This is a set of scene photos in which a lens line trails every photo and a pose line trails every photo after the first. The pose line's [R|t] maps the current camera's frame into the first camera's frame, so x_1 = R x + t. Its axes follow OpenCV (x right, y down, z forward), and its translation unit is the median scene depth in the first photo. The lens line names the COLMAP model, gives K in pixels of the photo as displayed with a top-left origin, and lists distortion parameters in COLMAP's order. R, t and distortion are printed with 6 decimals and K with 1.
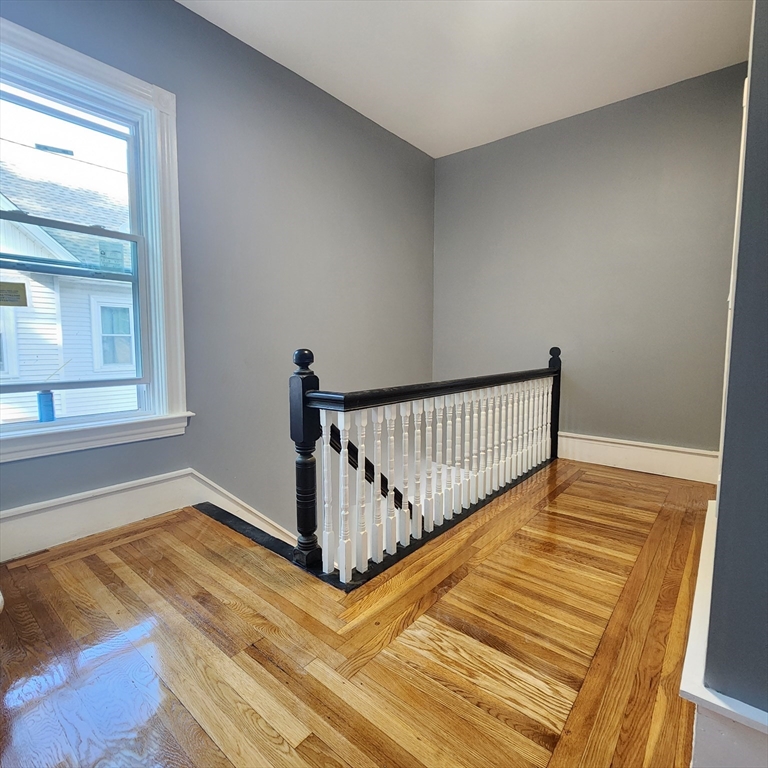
lens RADIAL K [[420.8, 0, 381.7], [0, 420.8, 380.2], [0, 0, 1]] dist [-0.002184, -0.000042]
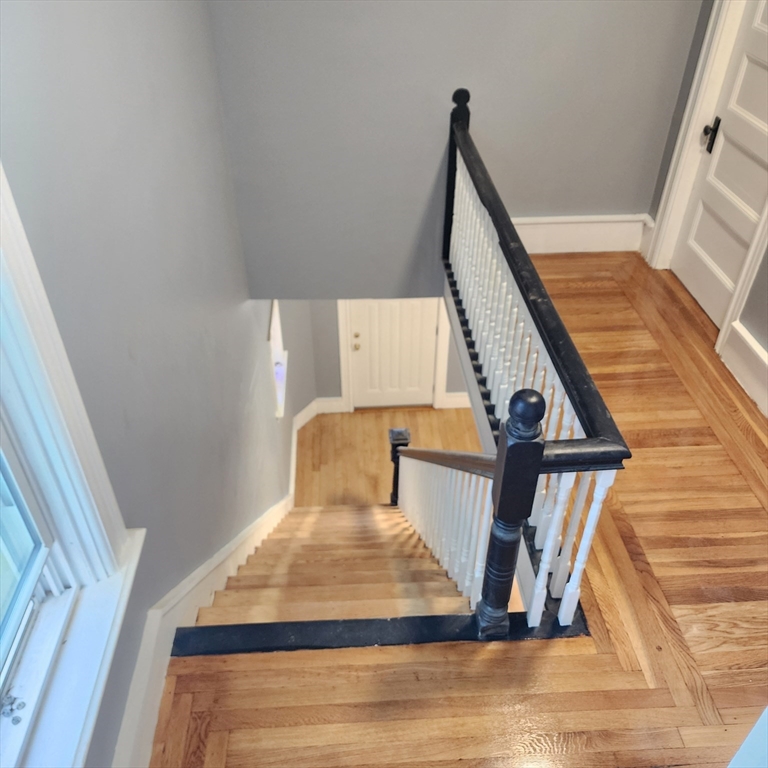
lens RADIAL K [[702.4, 0, 388.0], [0, 702.4, 387.7], [0, 0, 1]] dist [0.016350, 0.000000]
pose [[0.715272, -0.426857, 0.553335, -0.930520], [0.053242, 0.822767, 0.565880, -0.689946], [-0.696815, -0.375297, 0.611228, 0.641099]]
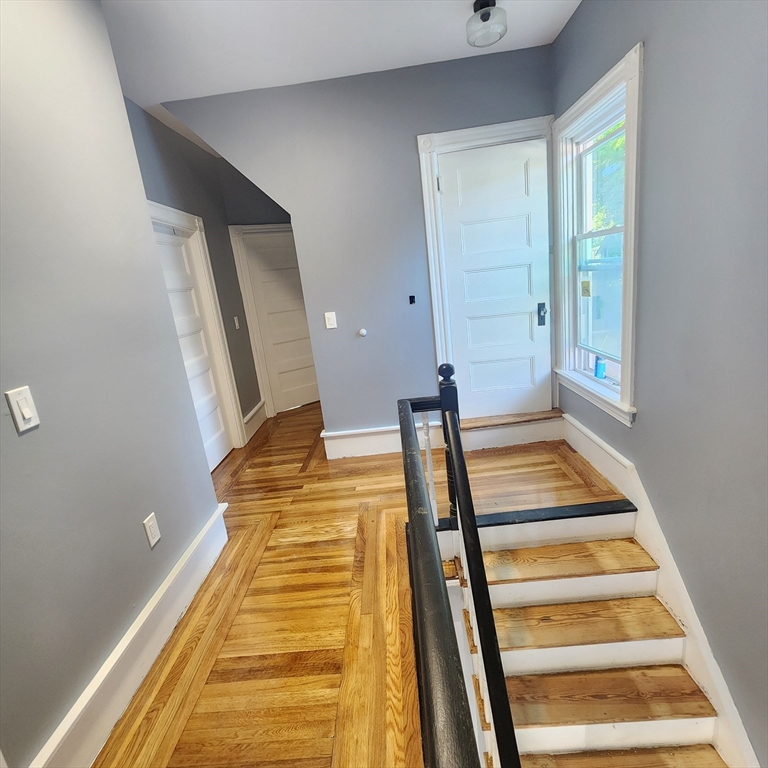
lens RADIAL K [[420.8, 0, 381.9], [0, 420.8, 382.0], [0, 0, 1]] dist [-0.002184, -0.000042]
pose [[-0.771410, 0.239551, -0.589526, 0.787978], [0.059880, 0.949652, 0.307533, -0.467887], [0.633514, 0.201933, -0.746915, 2.041238]]
